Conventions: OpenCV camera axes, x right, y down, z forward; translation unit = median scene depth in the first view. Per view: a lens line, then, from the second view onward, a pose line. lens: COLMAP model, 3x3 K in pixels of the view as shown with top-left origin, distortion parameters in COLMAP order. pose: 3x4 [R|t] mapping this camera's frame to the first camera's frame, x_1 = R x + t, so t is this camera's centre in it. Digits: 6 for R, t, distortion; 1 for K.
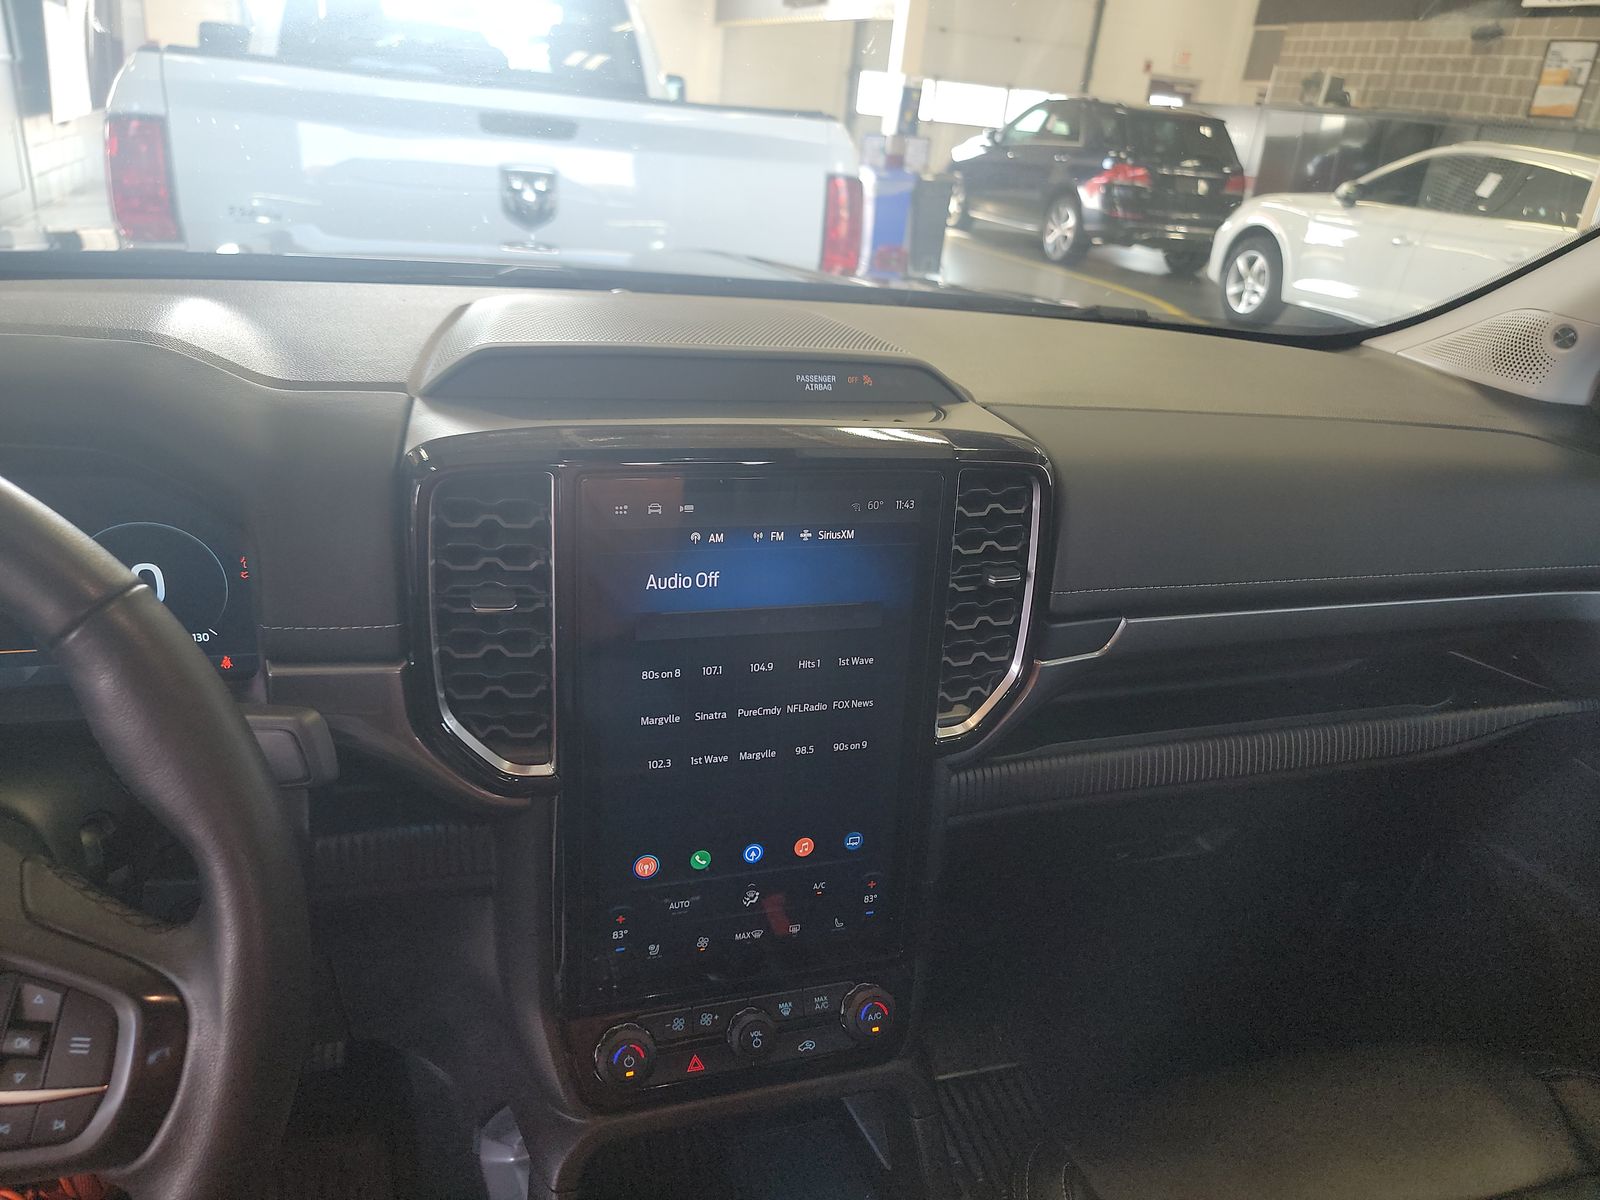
lens RADIAL K [[1108.1, 0, 792.0], [0, 1108.1, 584.3], [0, 0, 1]] dist [-0.000386, 0.000061]
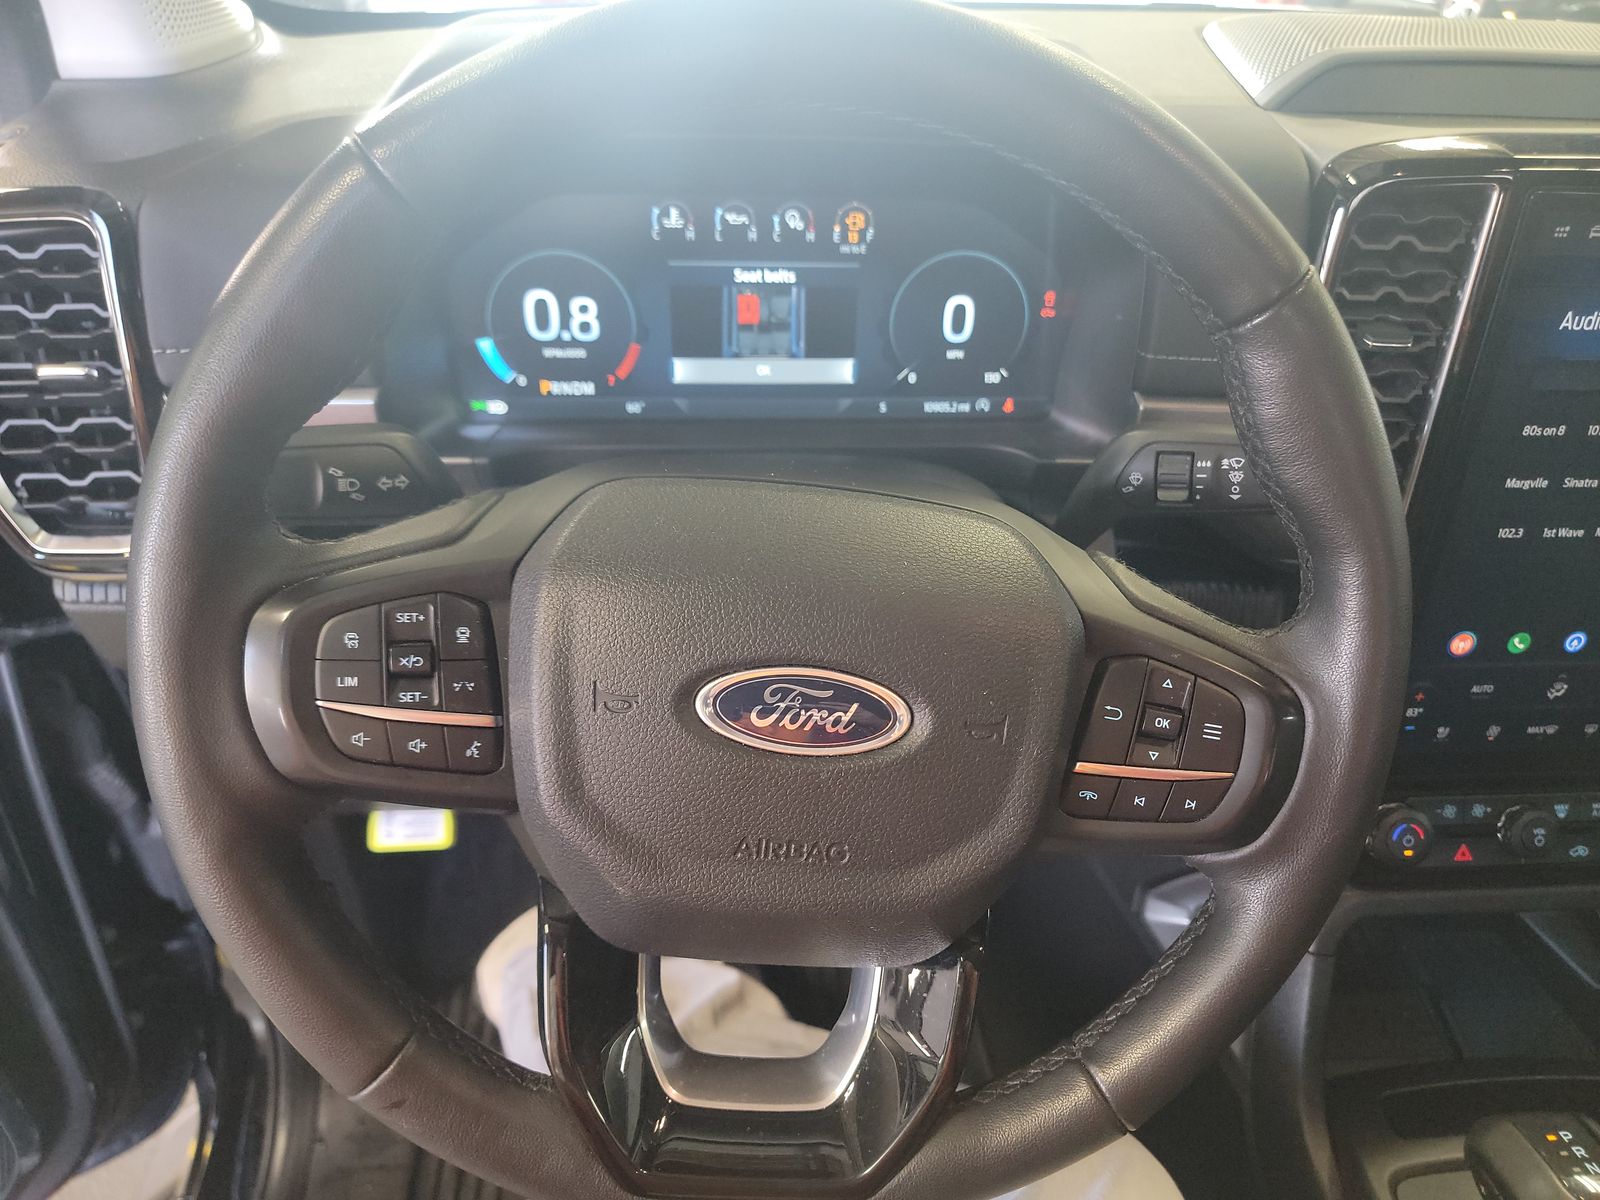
lens RADIAL K [[1108.1, 0, 792.2], [0, 1108.1, 615.4], [0, 0, 1]] dist [-0.000386, 0.000061]
pose [[0.967215, 0.081158, -0.240642, -0.451774], [-0.037396, 0.982748, 0.181129, 0.084031], [0.251190, -0.166192, 0.953564, -0.021917]]
